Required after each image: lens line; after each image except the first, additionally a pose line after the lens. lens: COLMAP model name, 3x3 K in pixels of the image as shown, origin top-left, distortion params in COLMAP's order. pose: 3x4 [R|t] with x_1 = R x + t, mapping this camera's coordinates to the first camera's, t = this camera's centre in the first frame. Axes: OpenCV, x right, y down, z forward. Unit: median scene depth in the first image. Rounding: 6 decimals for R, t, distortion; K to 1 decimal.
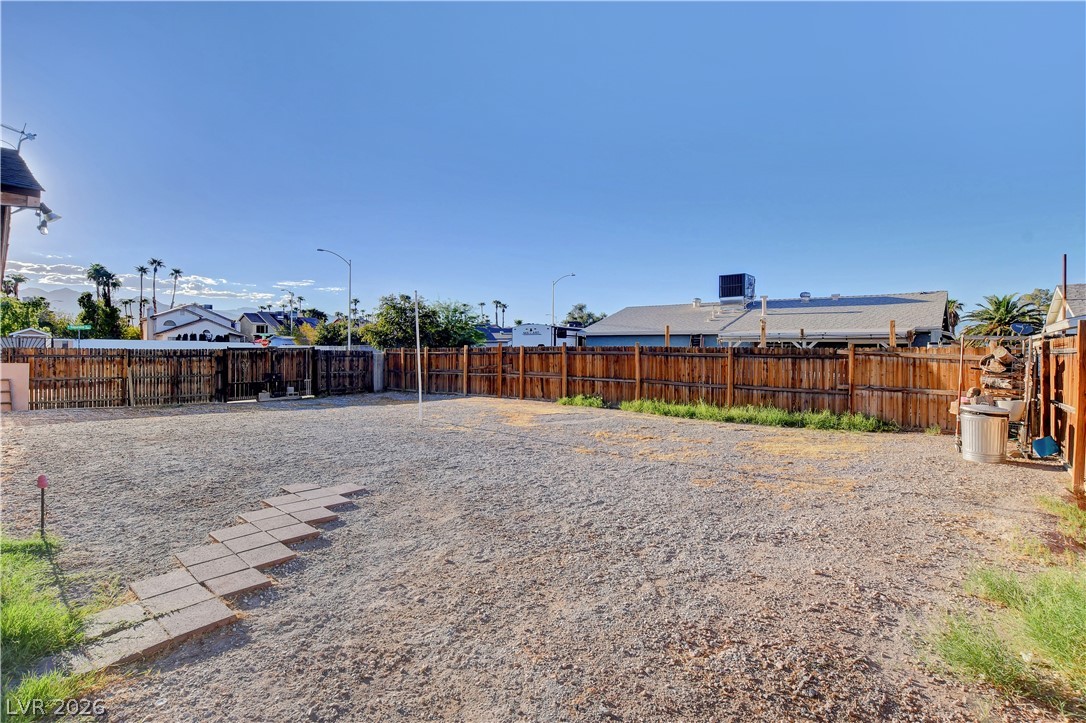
lens RADIAL K [[487.0, 0, 542.4], [0, 487.0, 354.7], [0, 0, 1]] dist [-0.036043, 0.005723]
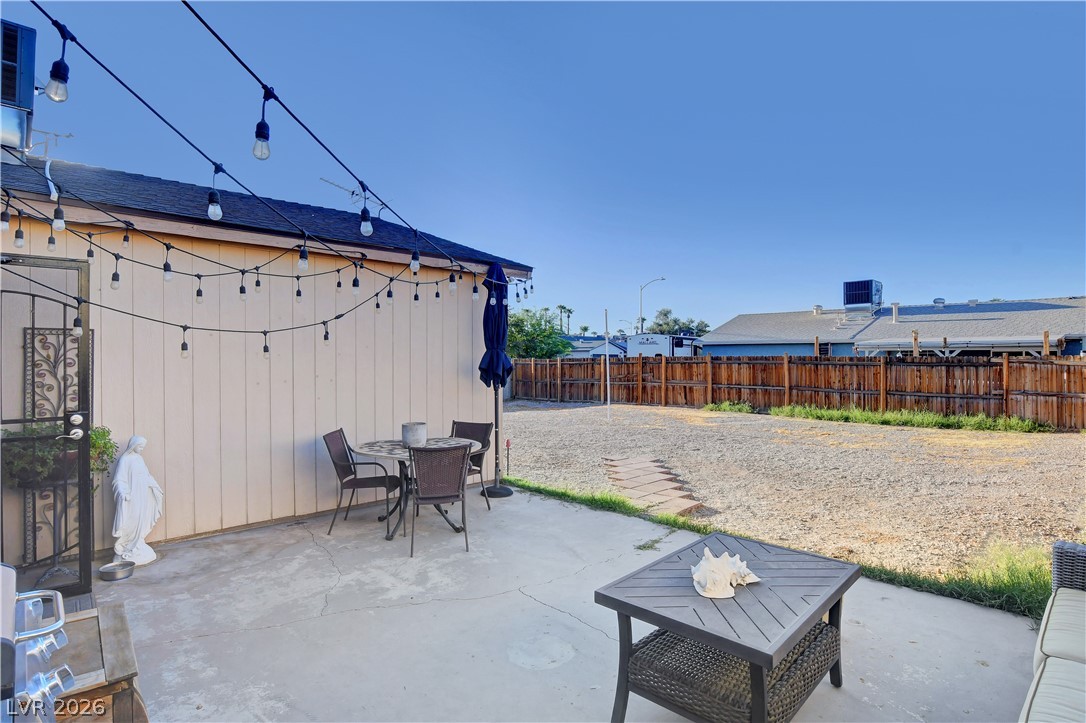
lens RADIAL K [[547.3, 0, 550.4], [0, 547.3, 360.3], [0, 0, 1]] dist [-0.017742, -0.000947]
pose [[0.995785, -0.004849, -0.091593, -0.194251], [0.004124, 0.999959, -0.008100, 0.000275], [0.091628, 0.007688, 0.995764, -0.224562]]
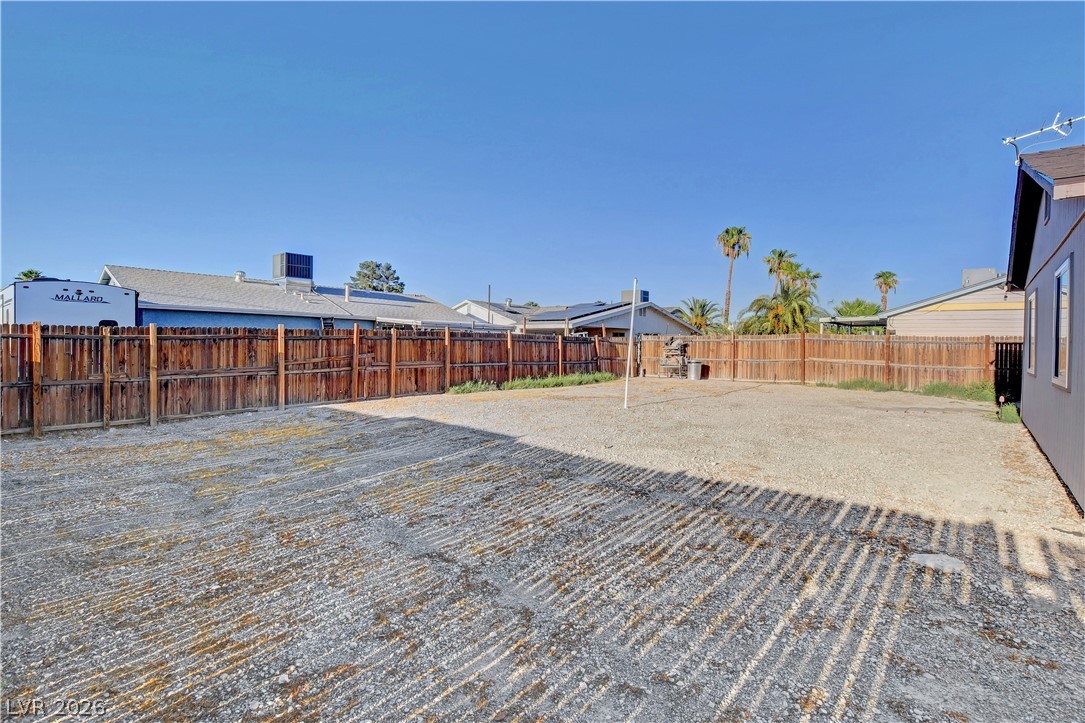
lens RADIAL K [[486.6, 0, 540.8], [0, 486.6, 350.9], [0, 0, 1]] dist [-0.036043, 0.005723]
pose [[0.073324, -0.024219, 0.997014, -0.862663], [-0.006163, 0.999675, 0.024737, -0.004072], [-0.997289, -0.007958, 0.073151, 0.769737]]
